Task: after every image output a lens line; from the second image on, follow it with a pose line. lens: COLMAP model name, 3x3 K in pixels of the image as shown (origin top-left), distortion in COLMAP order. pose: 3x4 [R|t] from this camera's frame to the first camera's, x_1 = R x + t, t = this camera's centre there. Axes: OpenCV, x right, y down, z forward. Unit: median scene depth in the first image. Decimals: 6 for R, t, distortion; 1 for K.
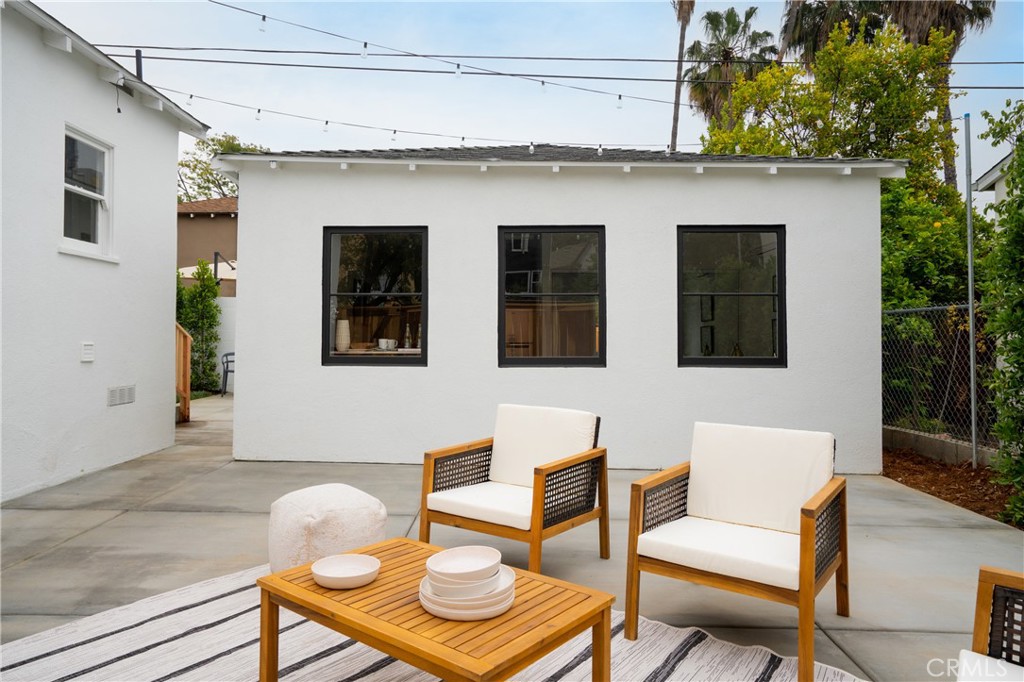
lens RADIAL K [[676.2, 0, 473.5], [0, 676.2, 329.9], [0, 0, 1]] dist [-0.021183, 0.048712]
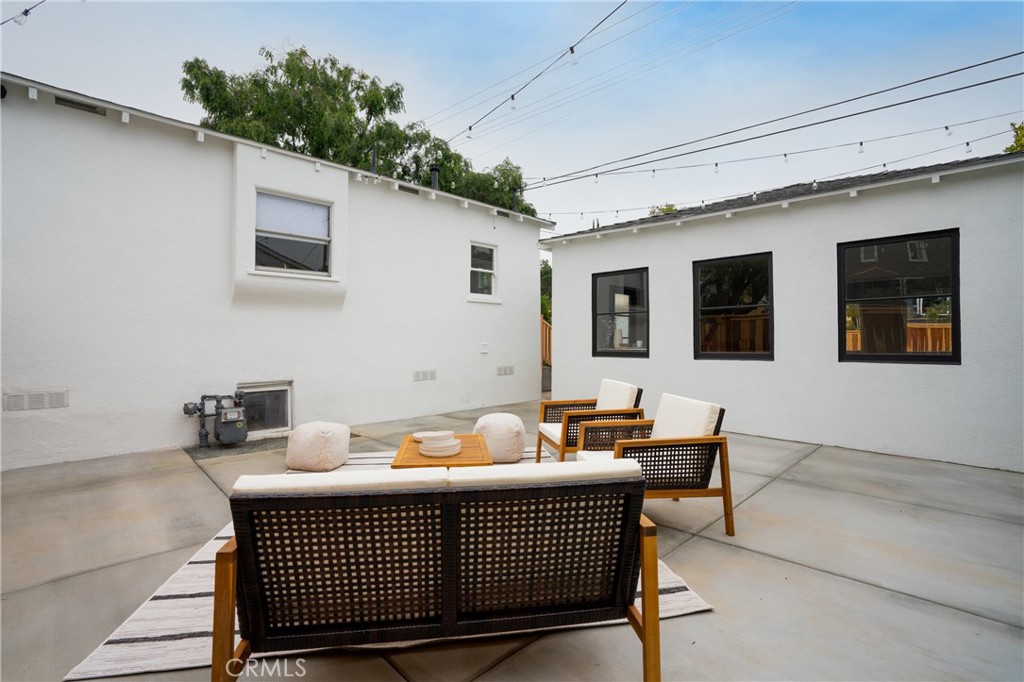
lens RADIAL K [[491.3, 0, 510.6], [0, 491.3, 327.6], [0, 0, 1]] dist [-0.000927, -0.000047]
pose [[0.727265, -0.026289, -0.685853, 0.481258], [0.016323, 0.999646, -0.021008, 0.002985], [0.686163, 0.004083, 0.727436, -0.028710]]
